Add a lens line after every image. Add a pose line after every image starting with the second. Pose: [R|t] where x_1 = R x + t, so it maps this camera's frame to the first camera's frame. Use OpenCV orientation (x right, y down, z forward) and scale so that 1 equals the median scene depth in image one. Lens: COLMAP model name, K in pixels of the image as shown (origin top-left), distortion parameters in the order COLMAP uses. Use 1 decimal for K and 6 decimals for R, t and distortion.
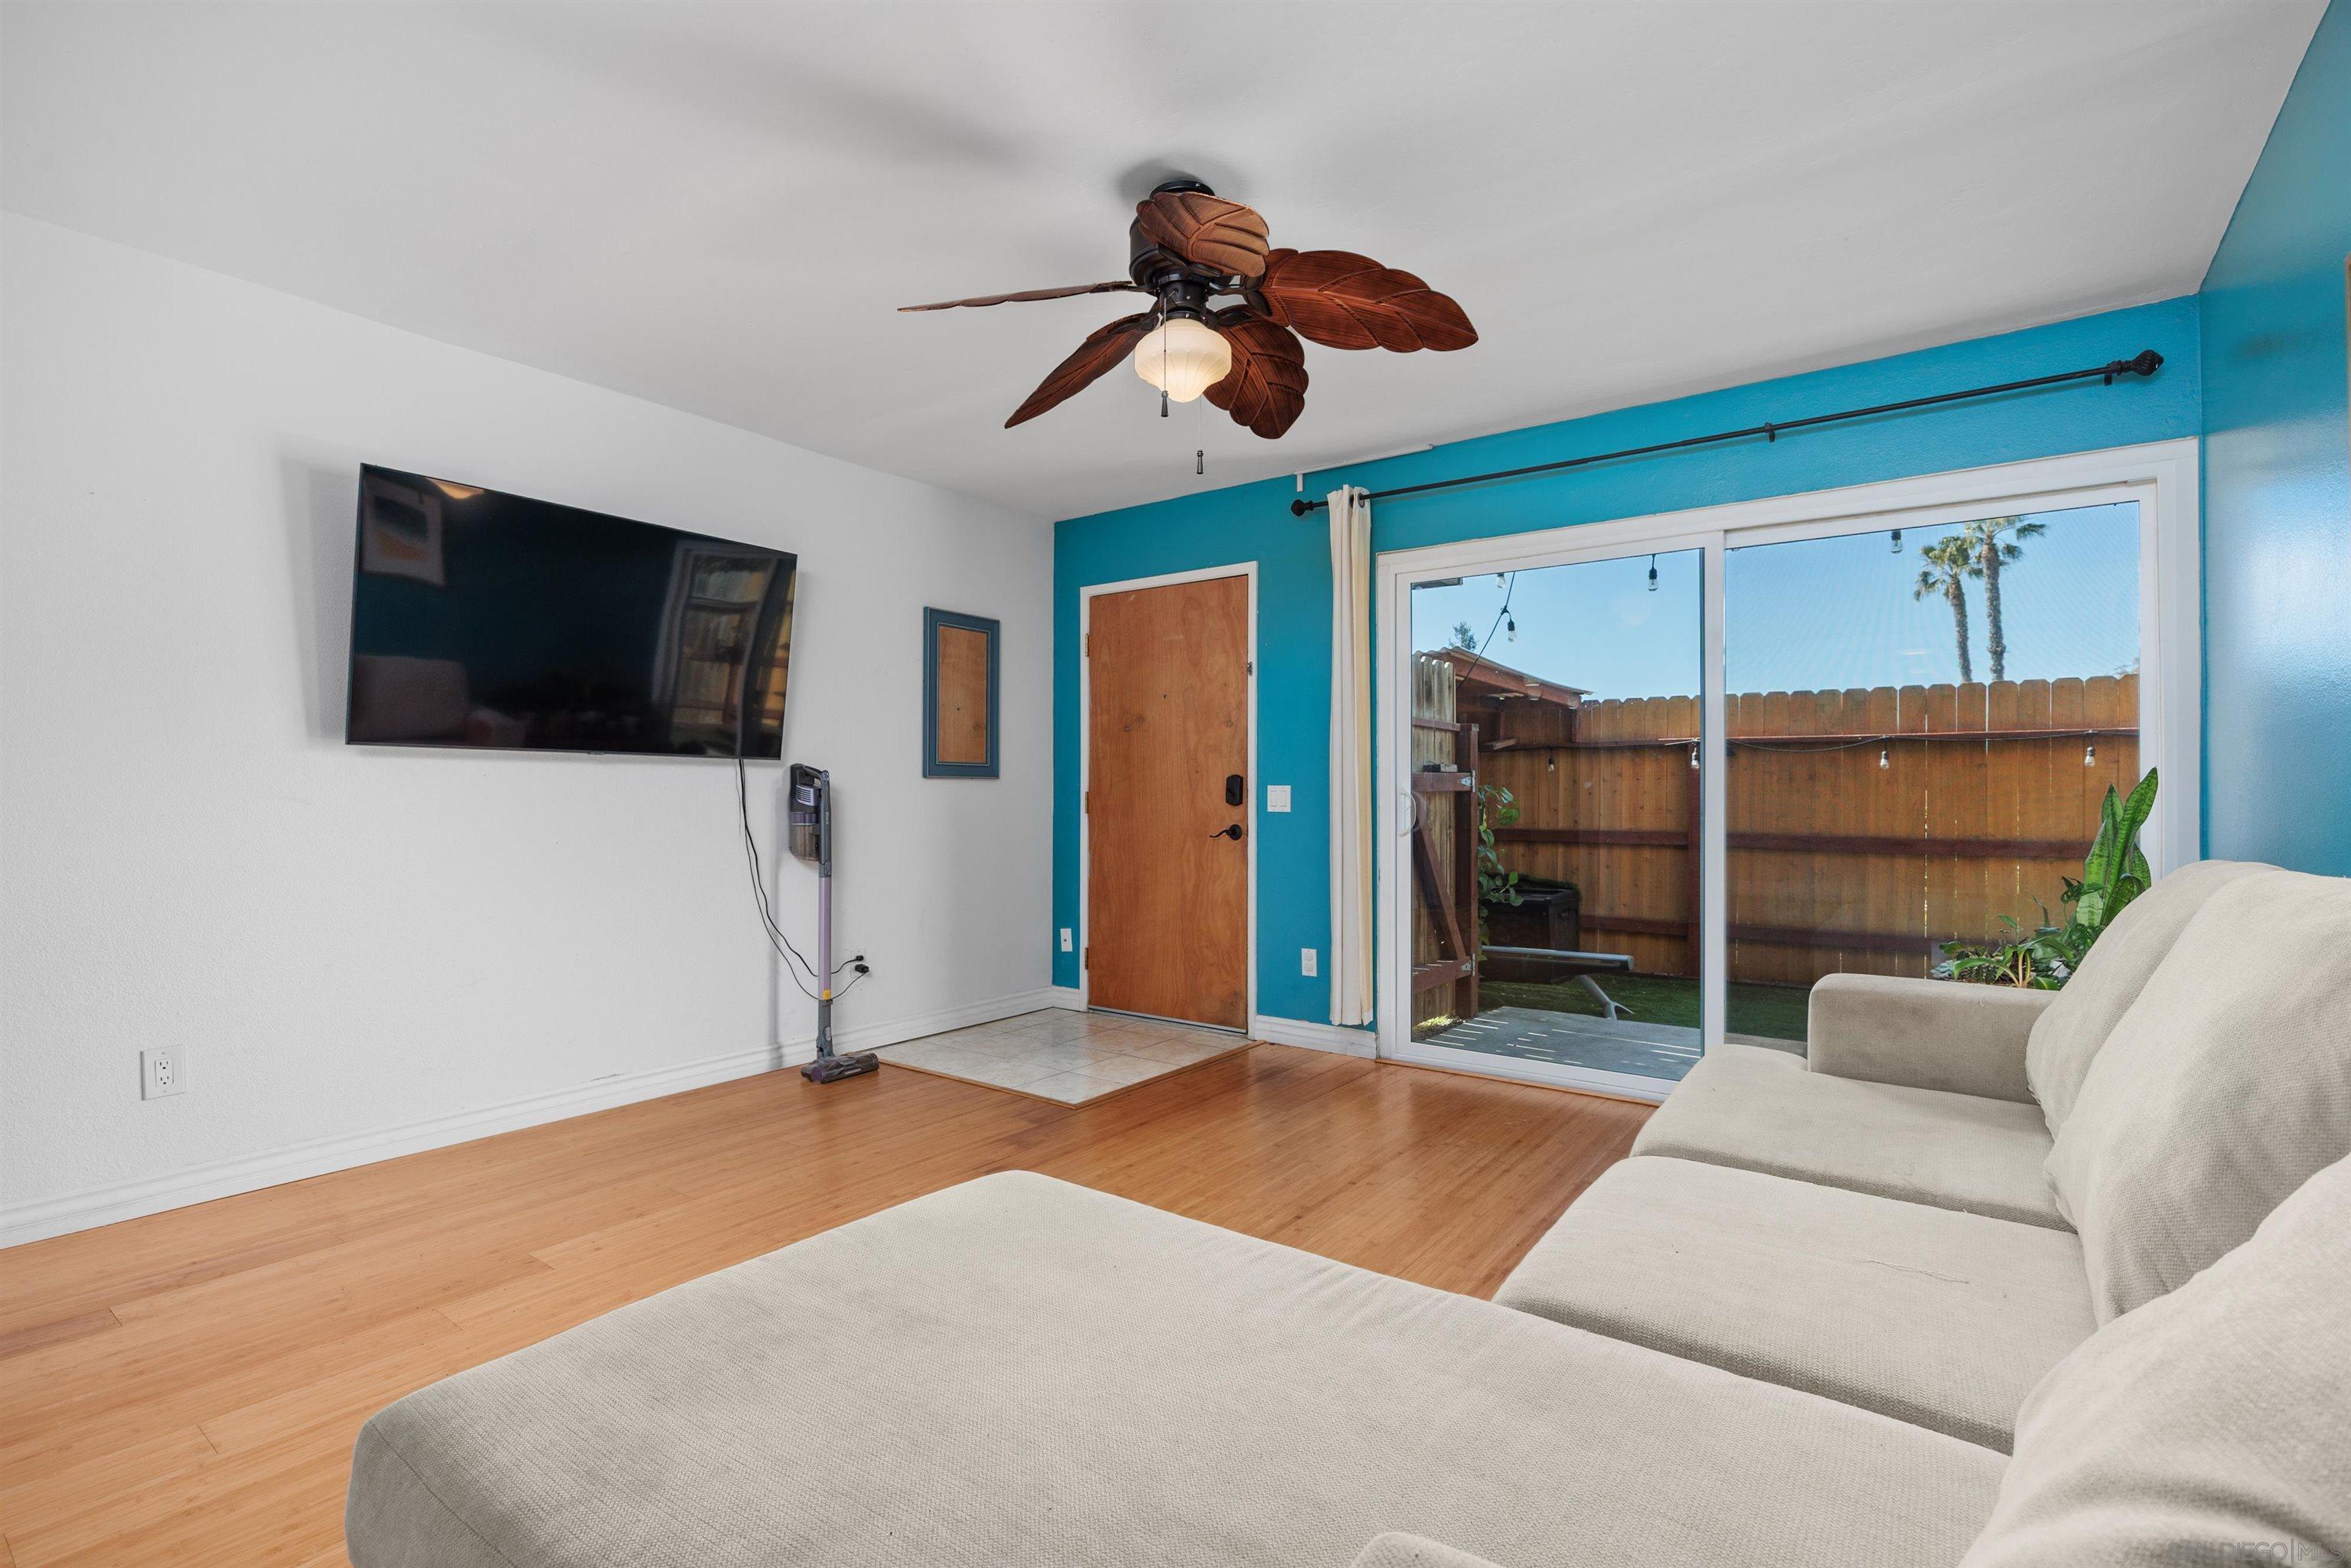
lens RADIAL K [[1083.1, 0, 1172.0], [0, 1083.1, 793.0], [0, 0, 1]] dist [-0.001187, -0.000276]
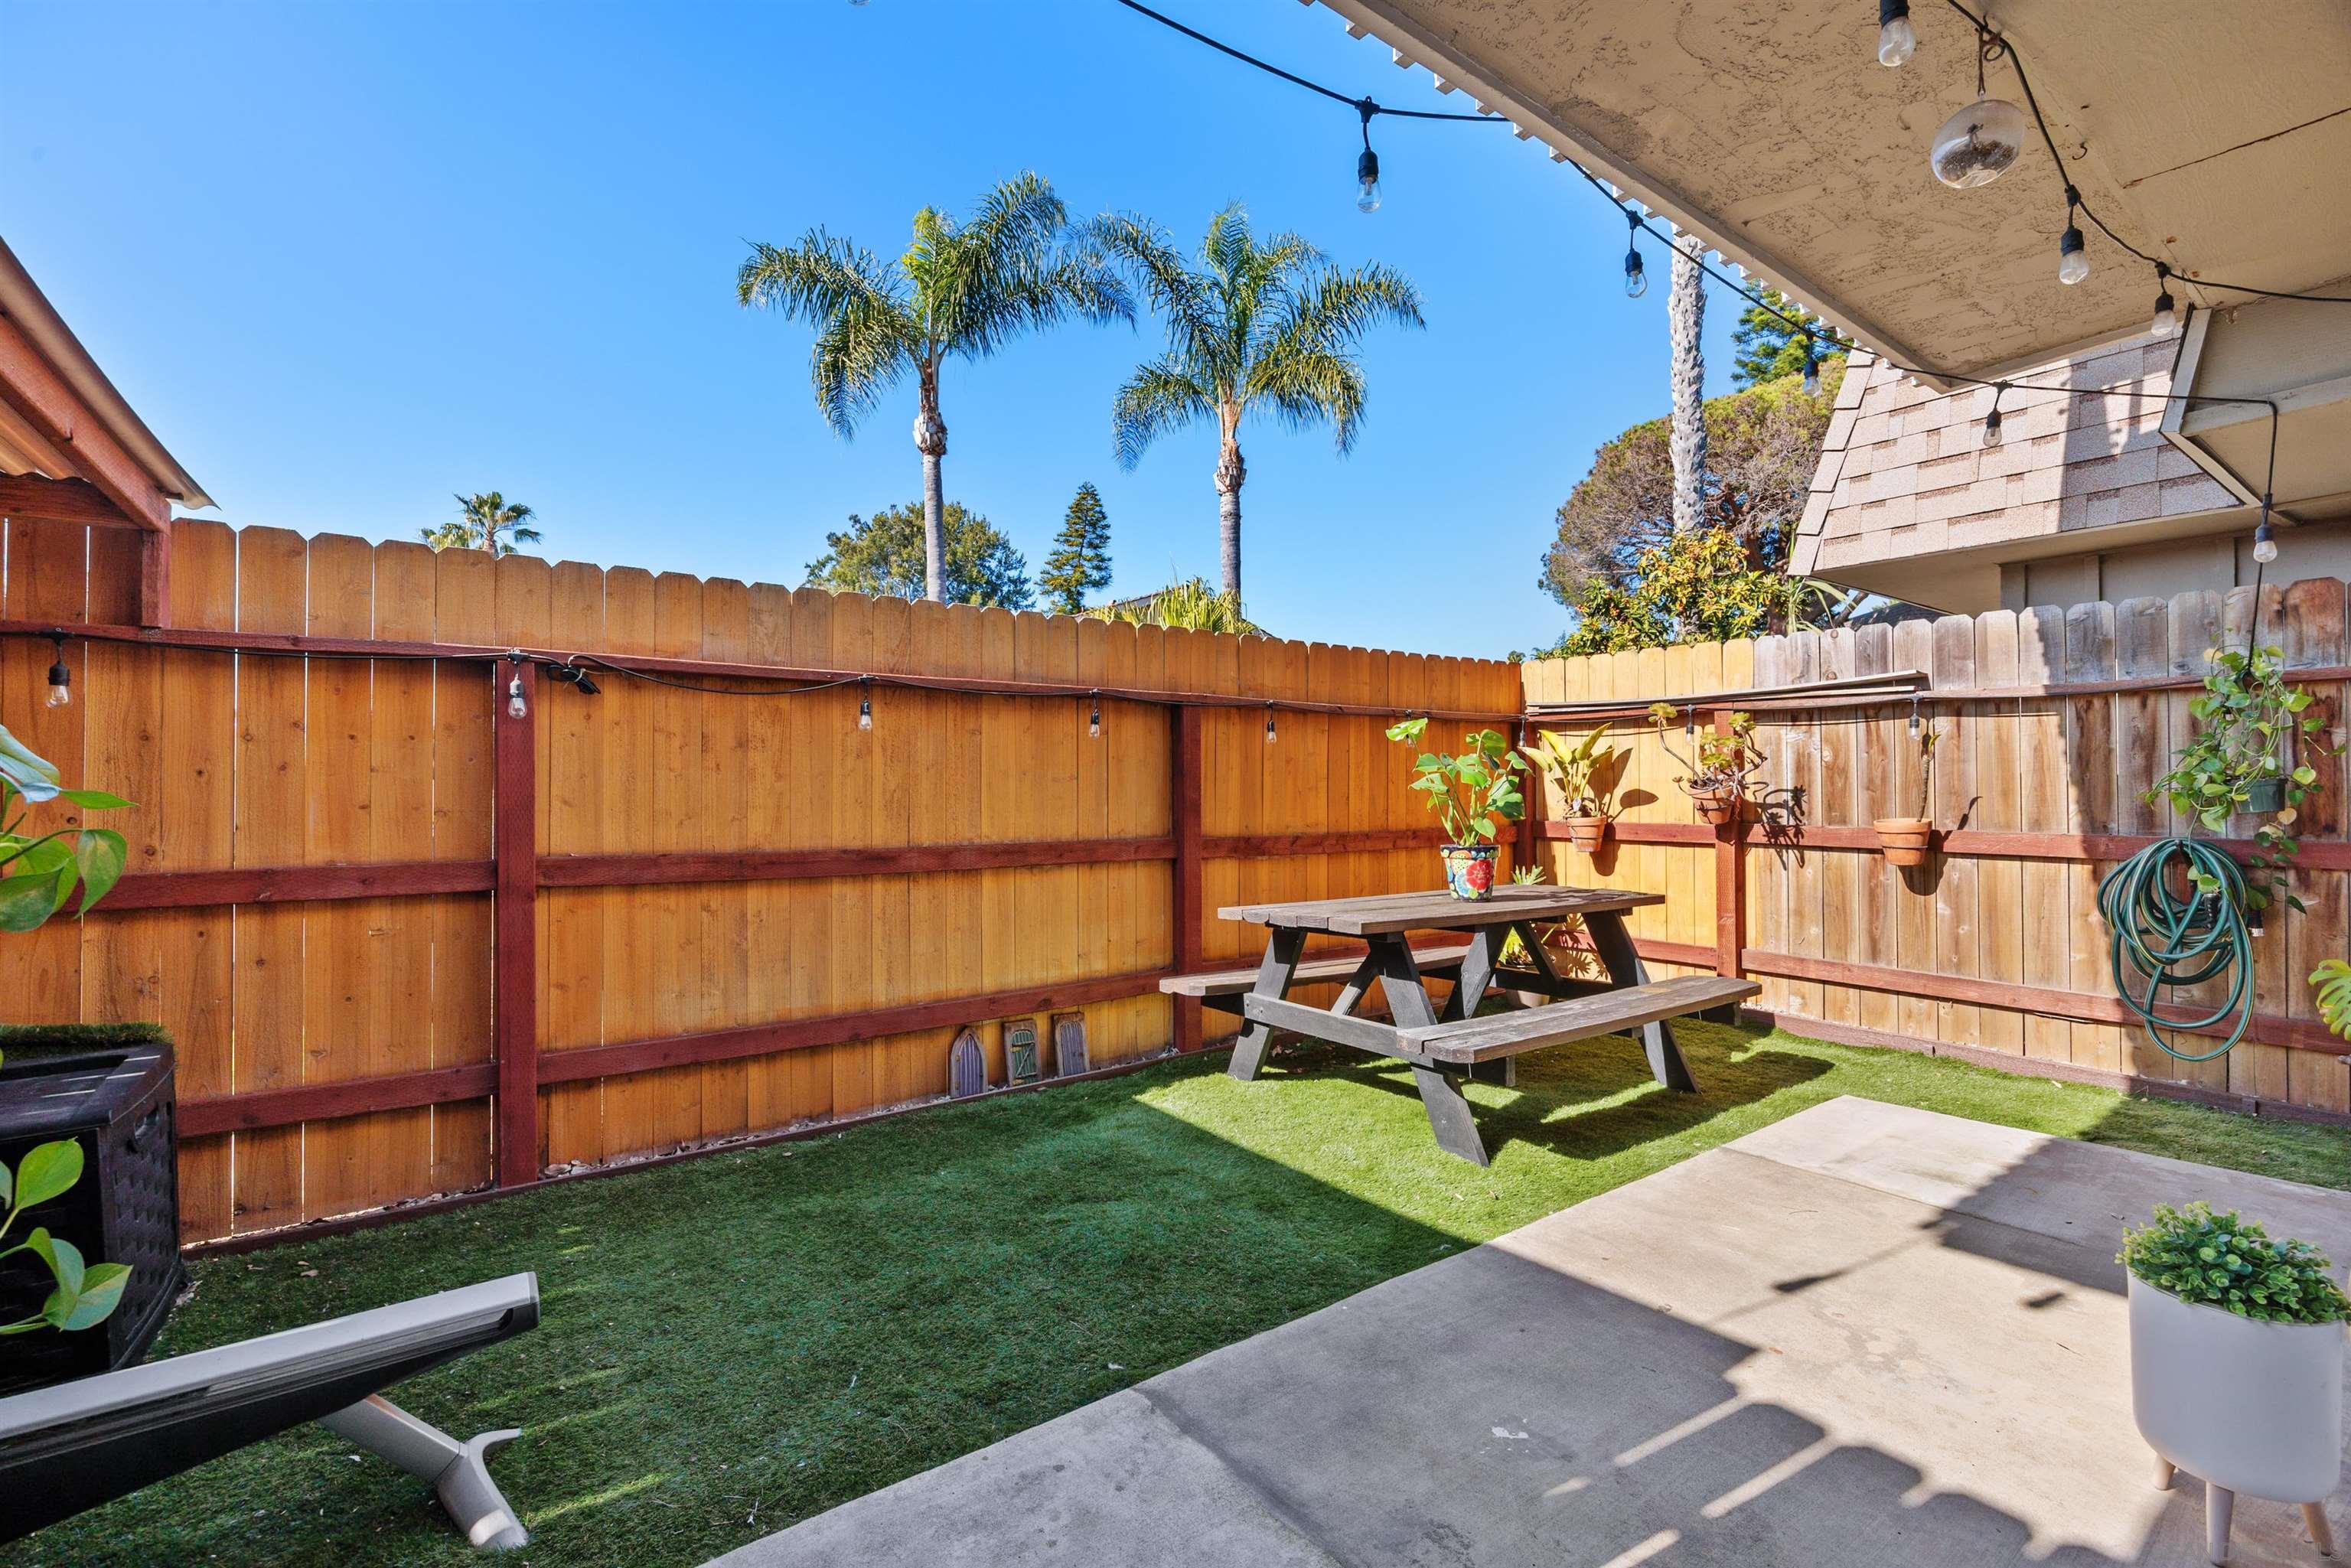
lens RADIAL K [[1075.9, 0, 1167.6], [0, 1075.9, 789.7], [0, 0, 1]] dist [0.020668, 0.000371]
pose [[0.341420, -0.008179, 0.939875, 0.204693], [0.006184, 0.999960, 0.006455, 0.008297], [-0.939891, 0.003609, 0.341457, 0.781438]]
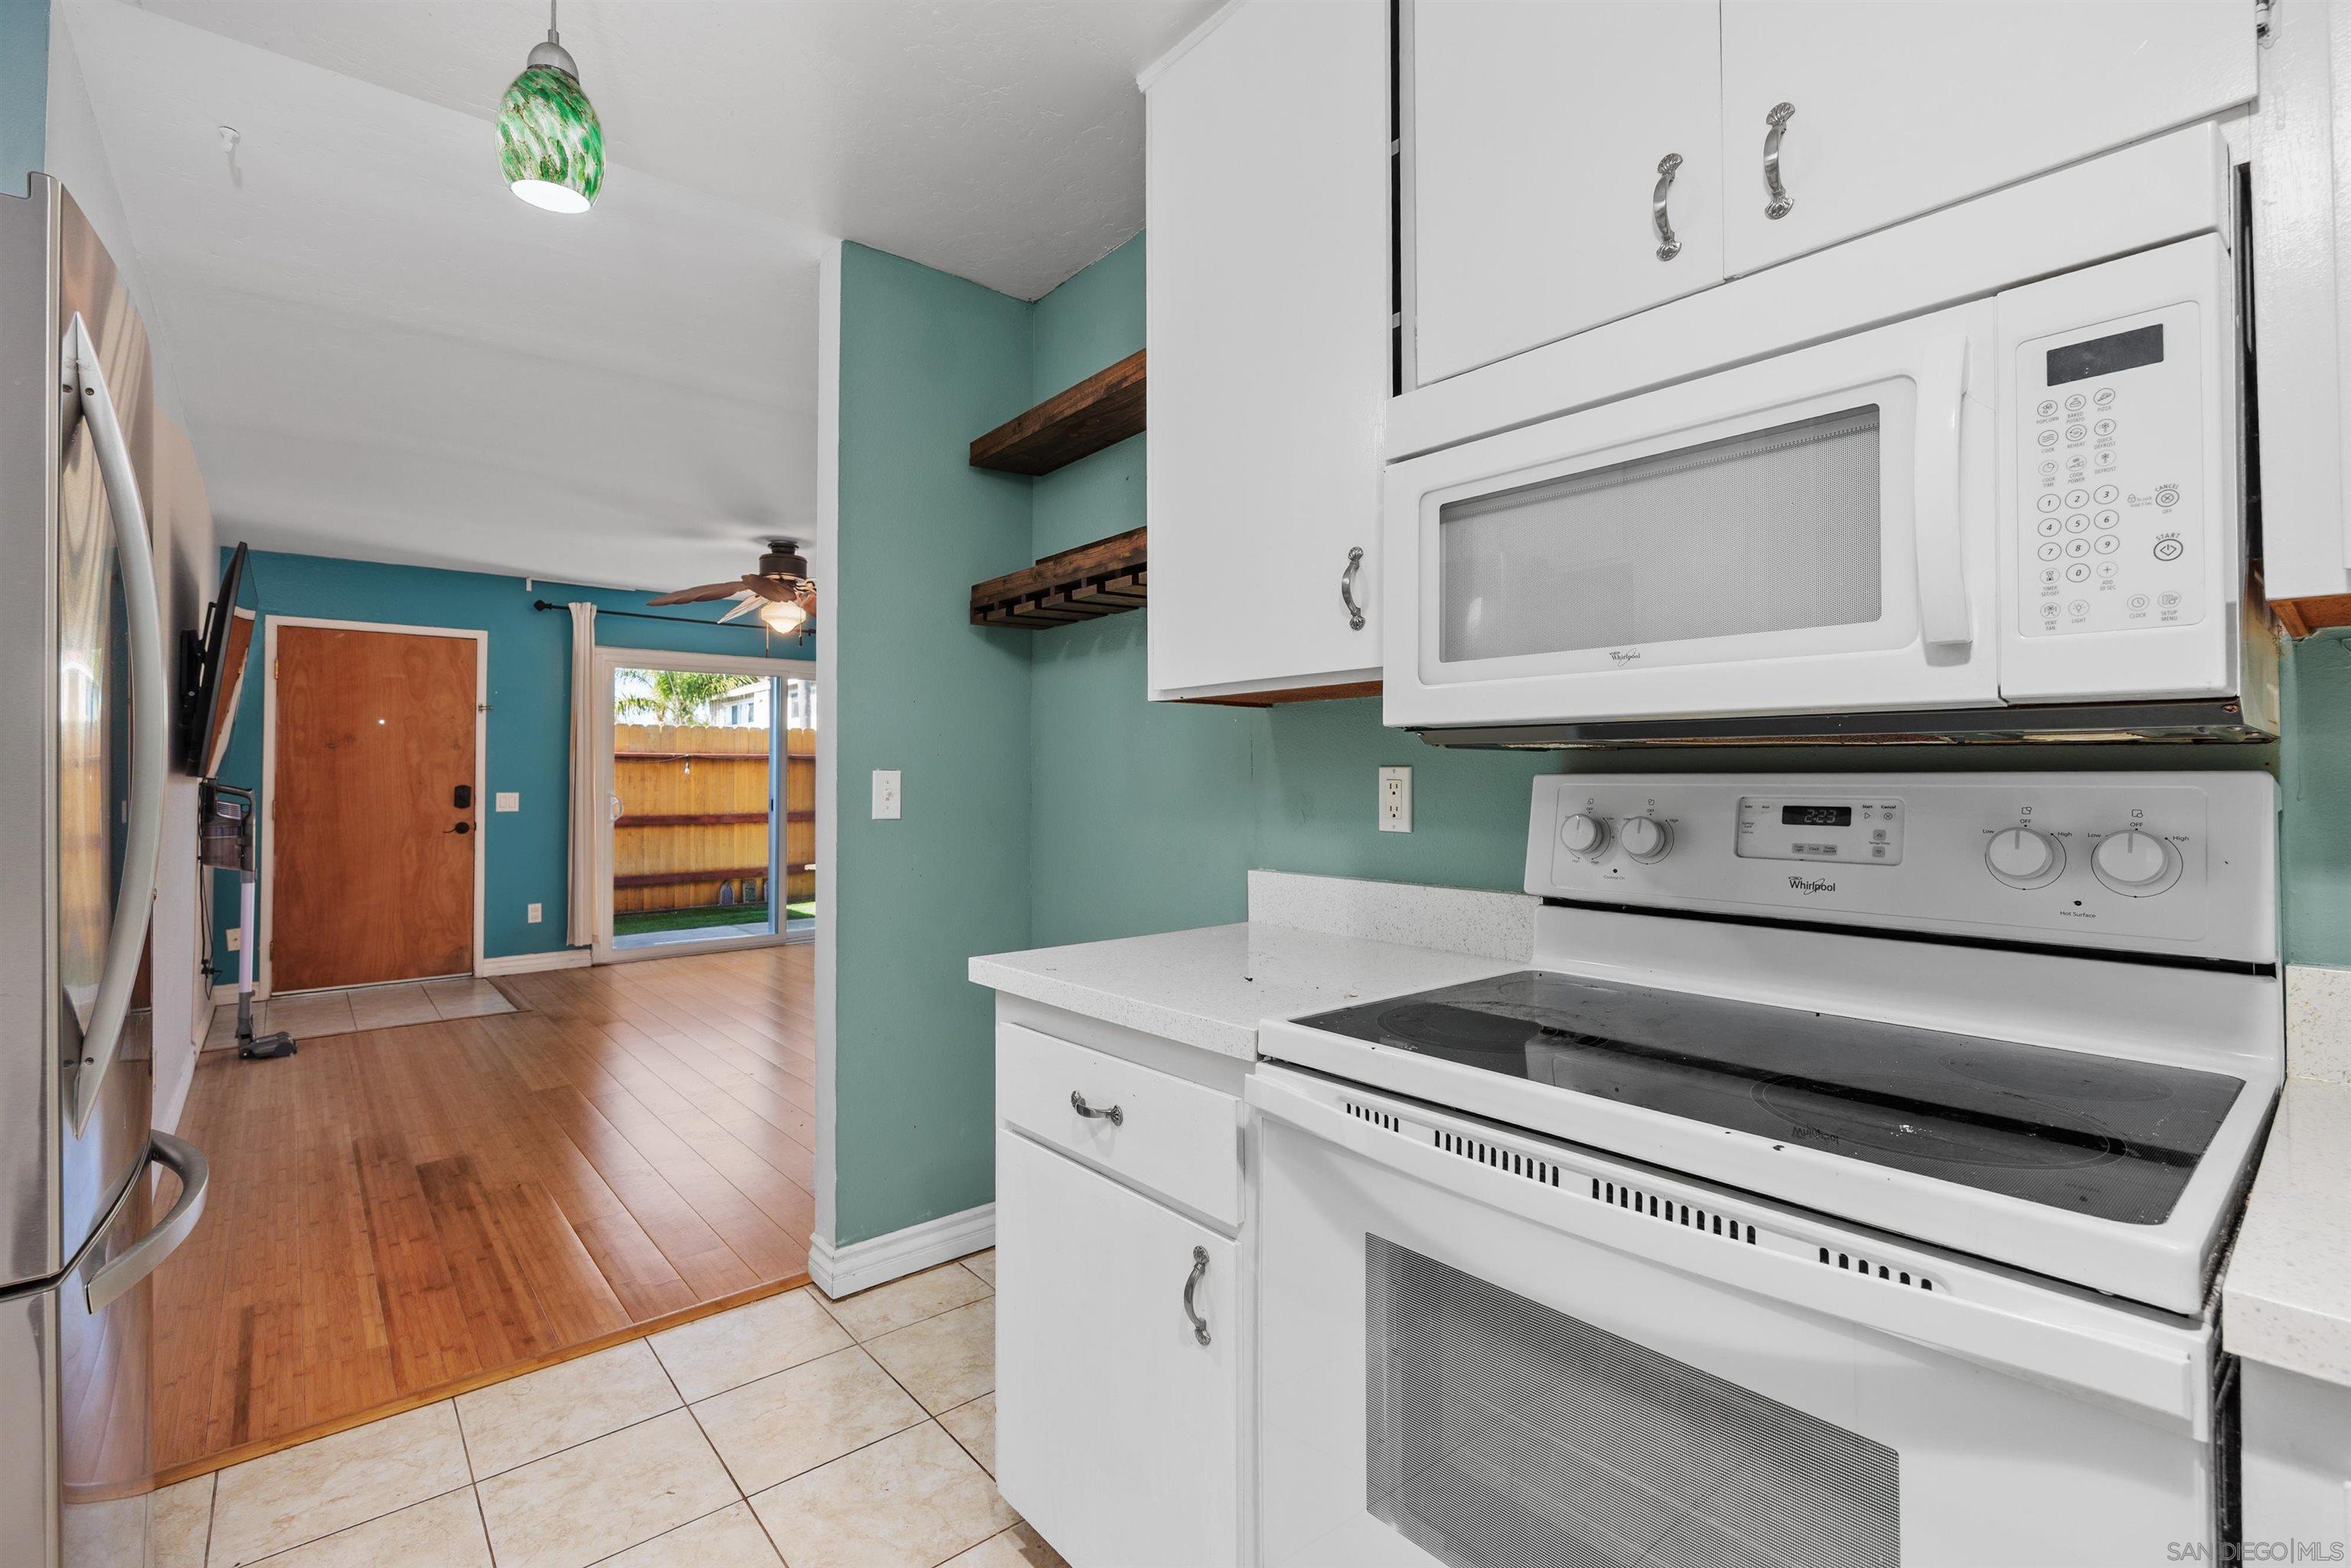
lens RADIAL K [[1075.9, 0, 1180.9], [0, 1075.9, 766.0], [0, 0, 1]] dist [0.020668, 0.000371]
pose [[0.232663, 0.004696, 0.972546, -0.963360], [0.000880, 0.999987, -0.005039, -0.030496], [-0.972557, 0.002028, 0.232656, -0.169159]]
